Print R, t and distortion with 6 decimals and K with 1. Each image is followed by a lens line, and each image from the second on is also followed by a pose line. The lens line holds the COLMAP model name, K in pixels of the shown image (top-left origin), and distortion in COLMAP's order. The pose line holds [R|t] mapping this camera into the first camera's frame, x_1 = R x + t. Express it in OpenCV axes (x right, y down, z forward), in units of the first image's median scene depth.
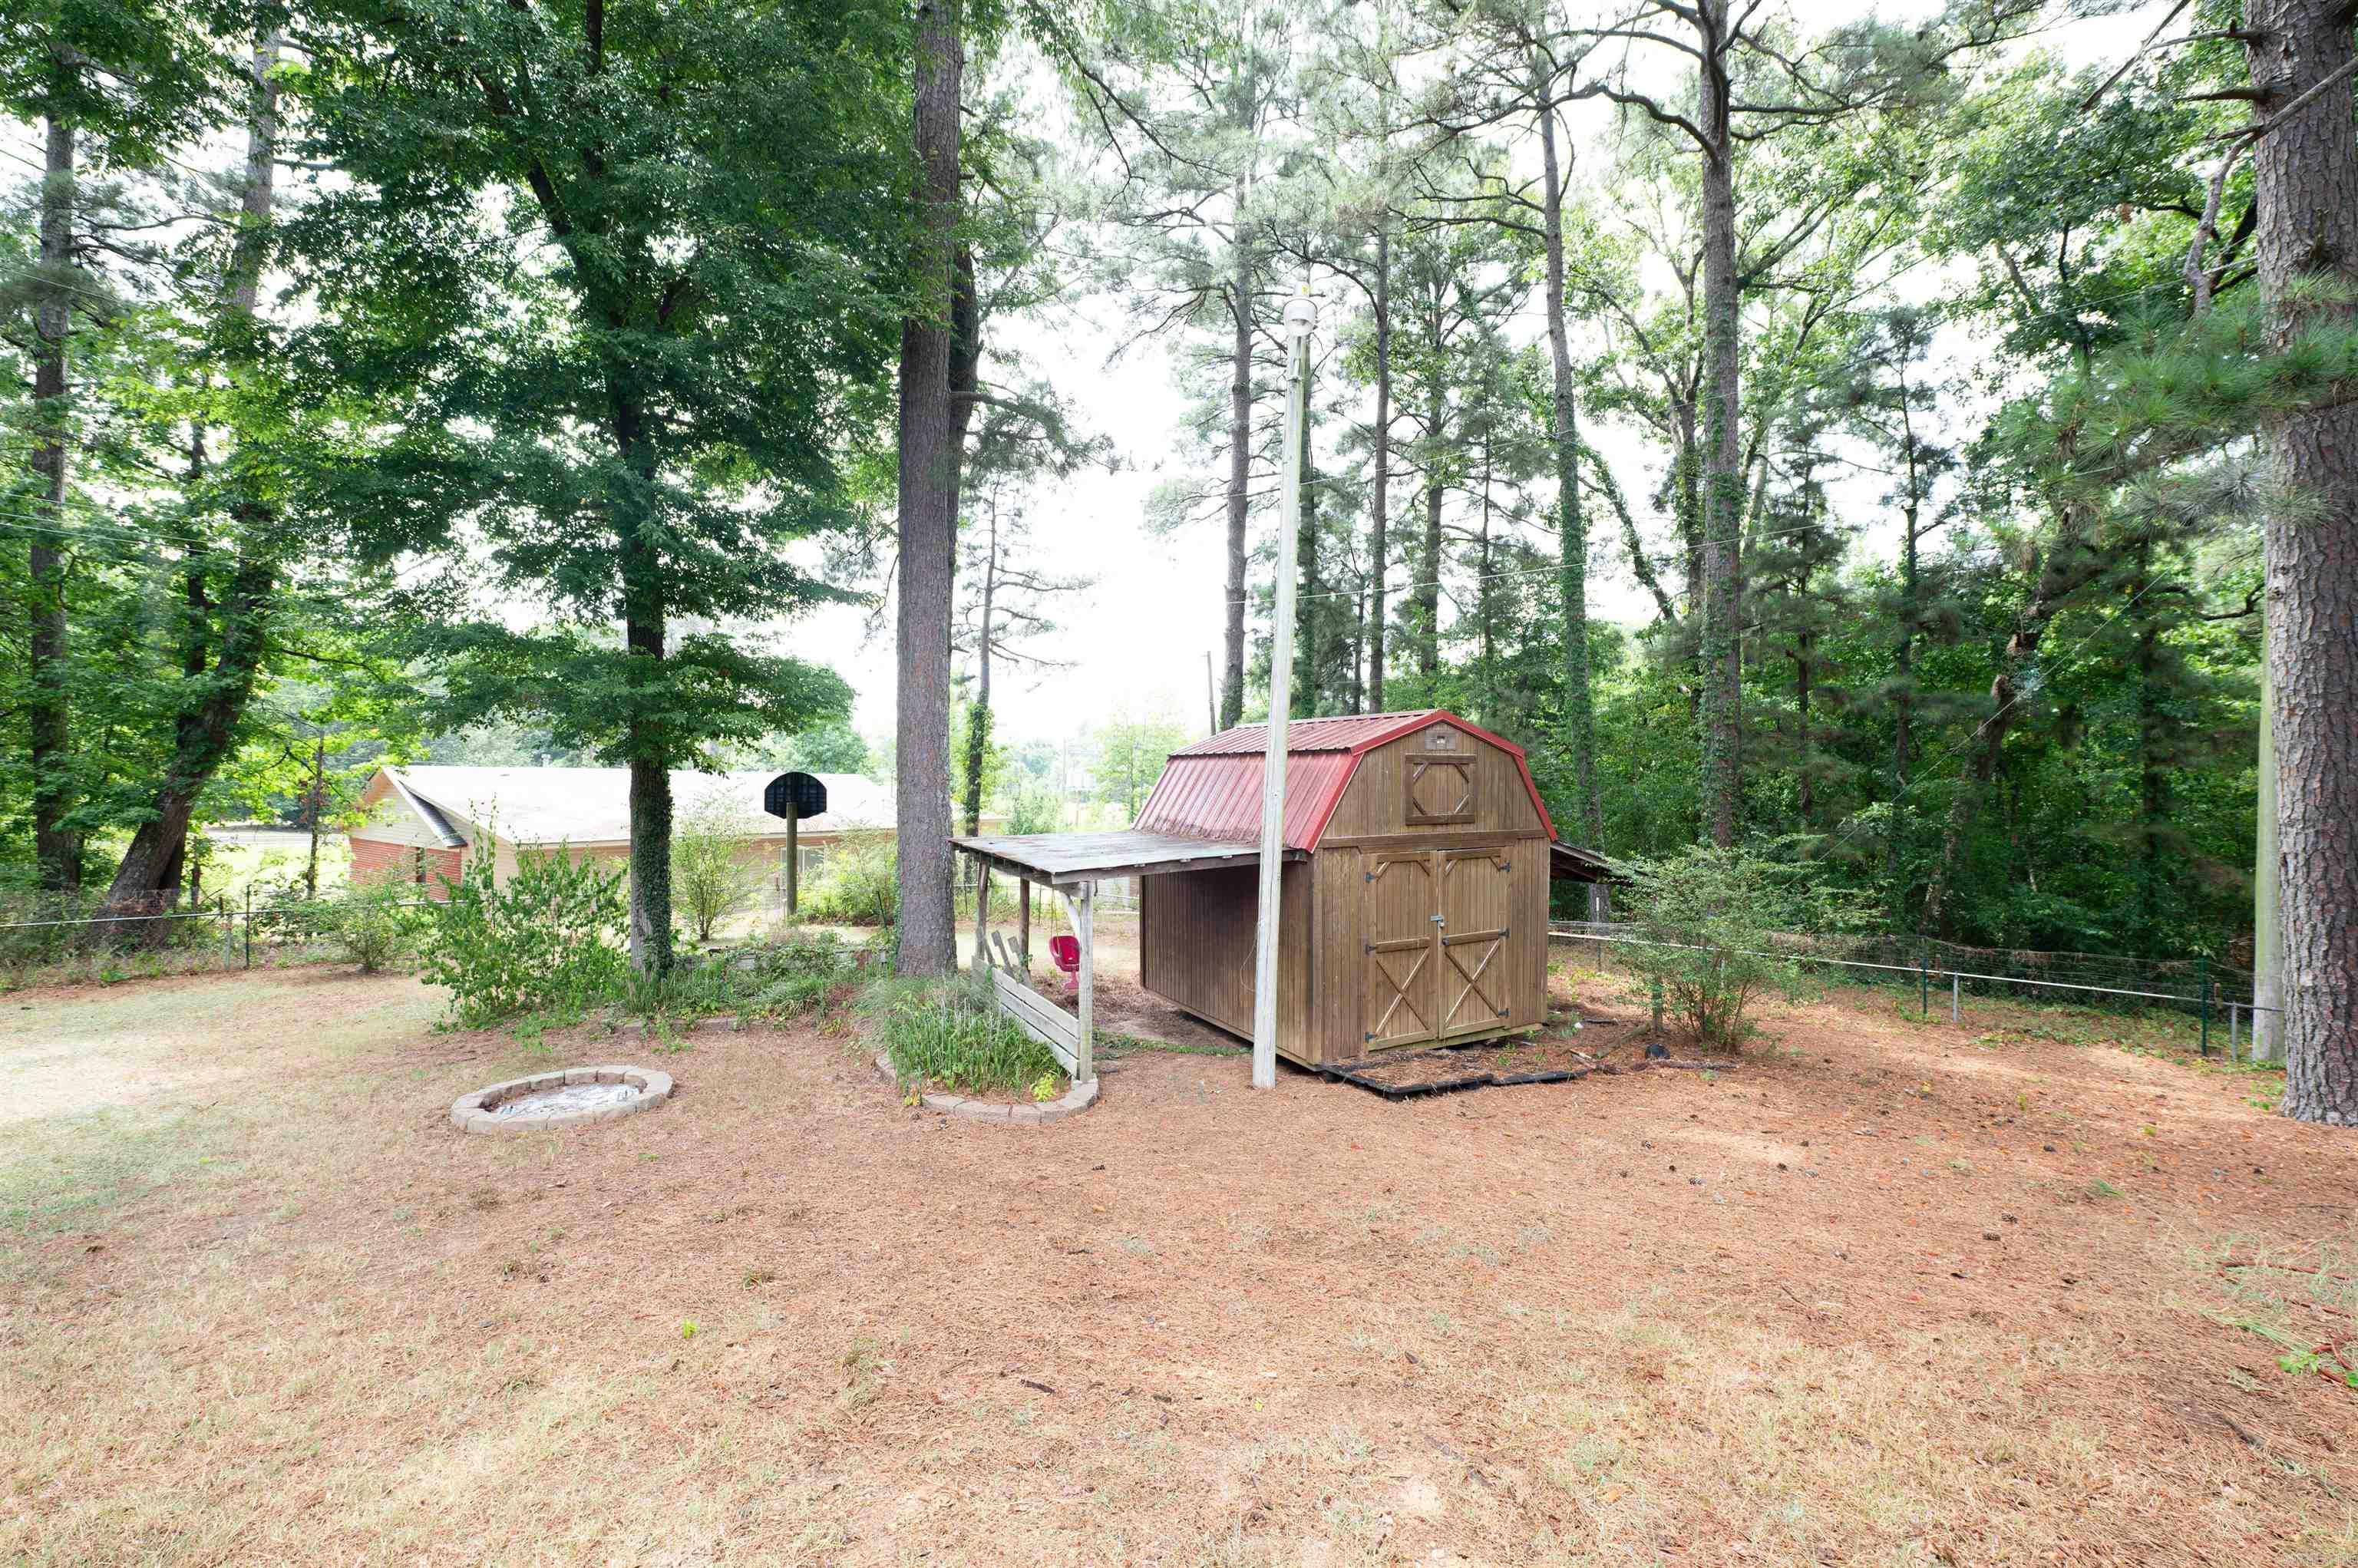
lens RADIAL K [[934.0, 0, 1187.3], [0, 934.0, 790.9], [0, 0, 1]] dist [-0.008880, -0.000346]
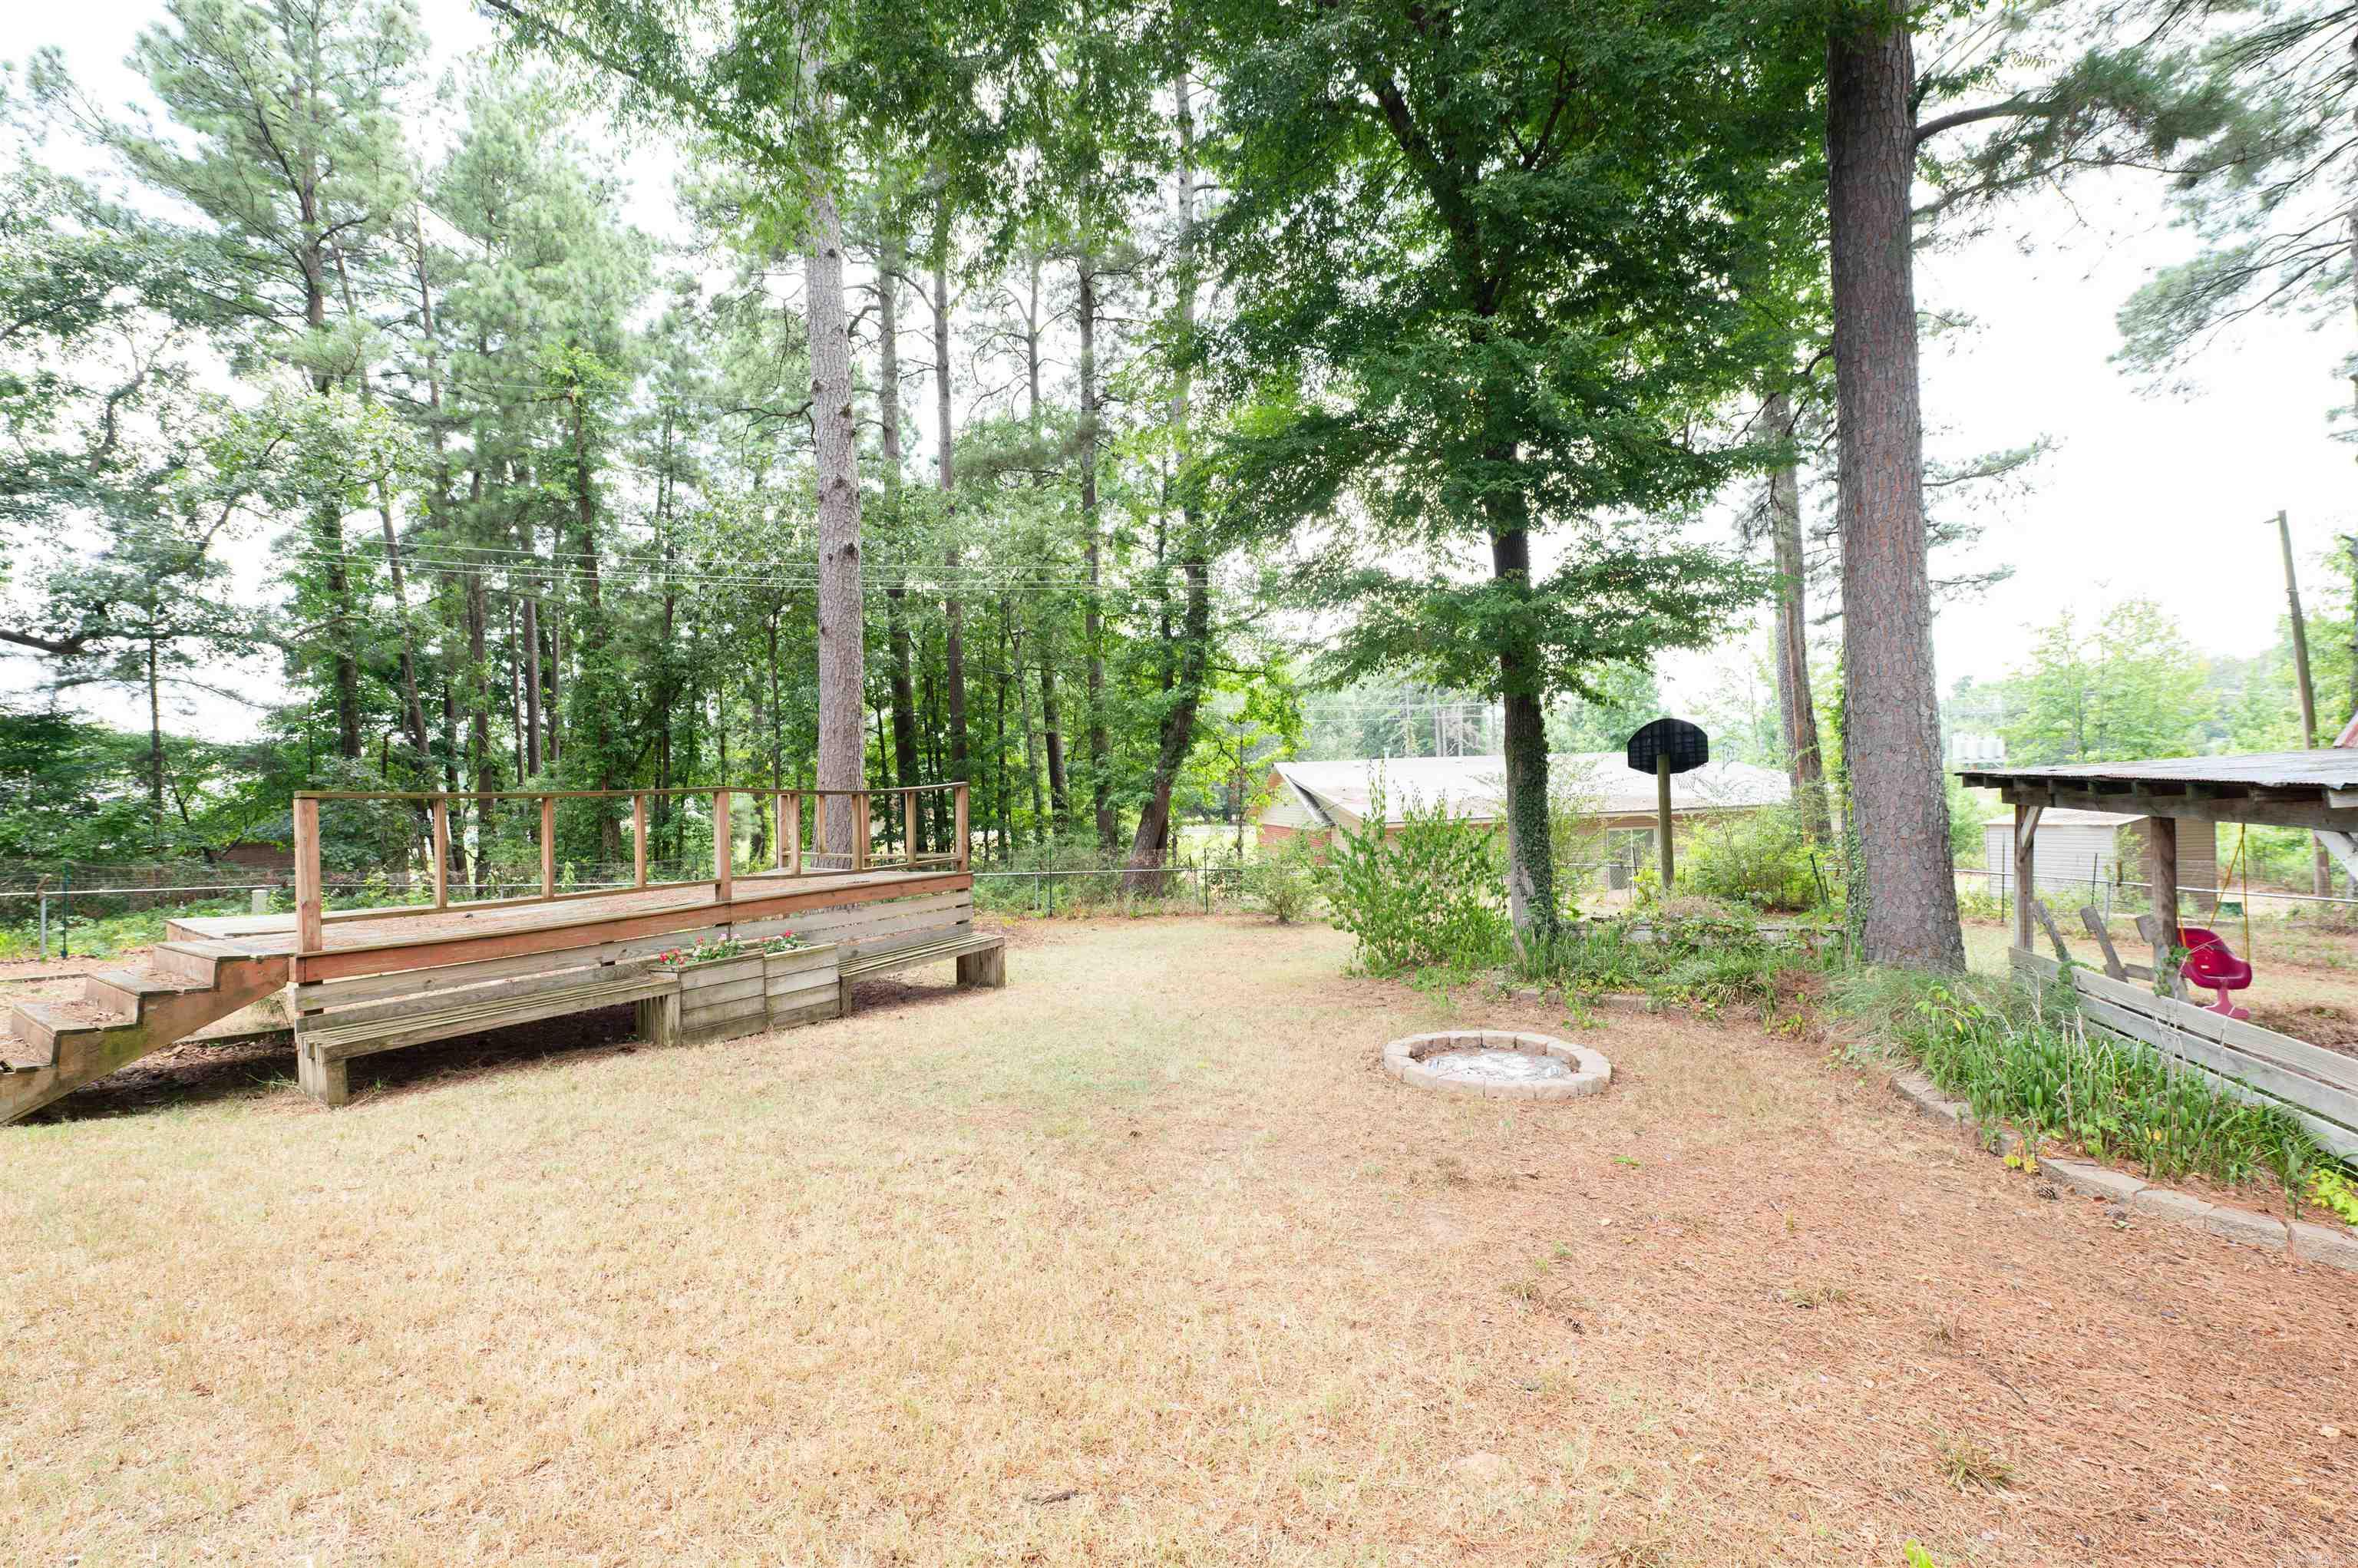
lens RADIAL K [[934.0, 0, 1187.3], [0, 934.0, 790.9], [0, 0, 1]] dist [-0.008880, -0.000346]
pose [[0.696386, -0.034725, -0.716827, -0.173190], [0.037513, 0.999225, -0.011962, 0.057027], [0.716687, -0.018560, 0.697148, 0.143823]]
